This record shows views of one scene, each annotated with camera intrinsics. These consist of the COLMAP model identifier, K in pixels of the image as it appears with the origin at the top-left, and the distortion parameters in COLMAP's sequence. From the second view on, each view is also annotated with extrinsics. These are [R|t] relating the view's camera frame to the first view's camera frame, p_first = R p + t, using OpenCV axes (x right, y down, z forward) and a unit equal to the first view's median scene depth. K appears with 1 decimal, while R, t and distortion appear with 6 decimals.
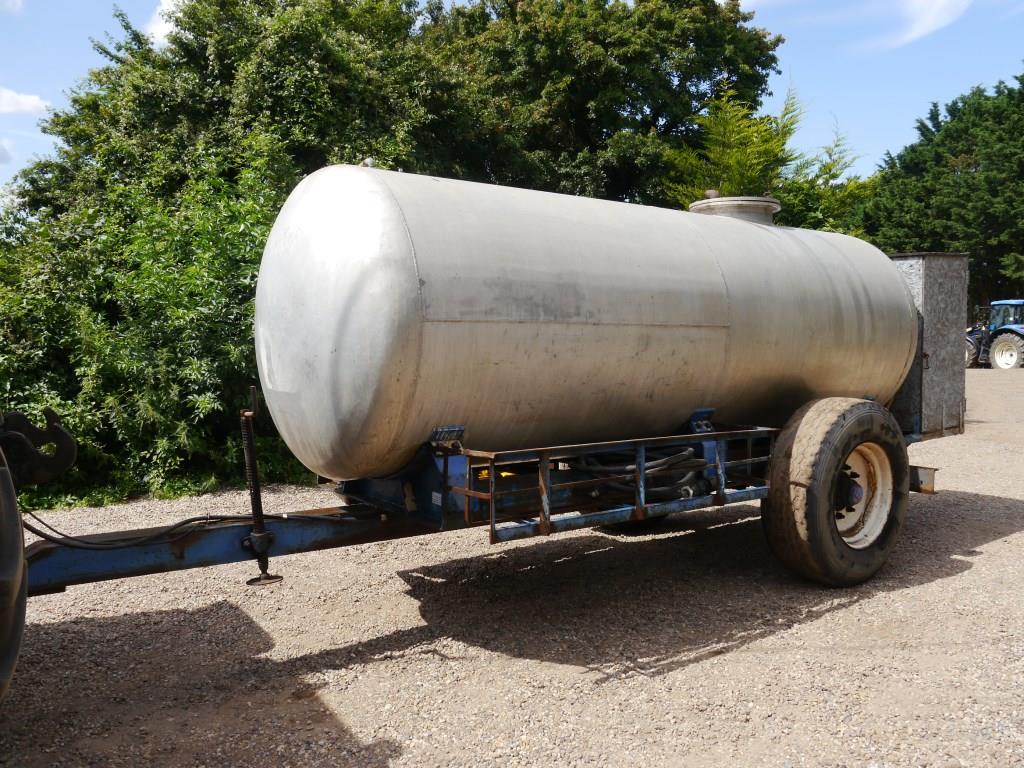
lens RADIAL K [[846.2, 0, 511.1], [0, 846.2, 353.1], [0, 0, 1]] dist [-0.046761, 0.045178]
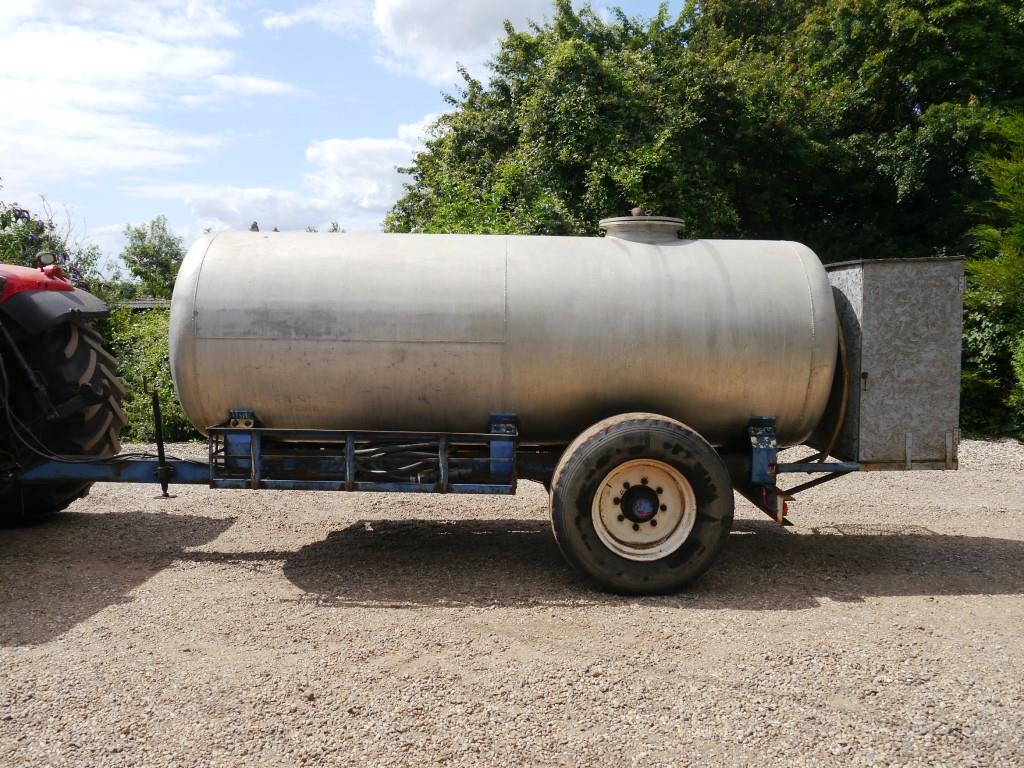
lens RADIAL K [[846.2, 0, 511.1], [0, 846.2, 353.1], [0, 0, 1]] dist [-0.046761, 0.045178]
pose [[0.808857, 0.032465, -0.587109, 0.902194], [-0.021519, 0.999440, 0.025619, -0.045441], [0.587612, -0.008088, 0.809102, 0.075022]]
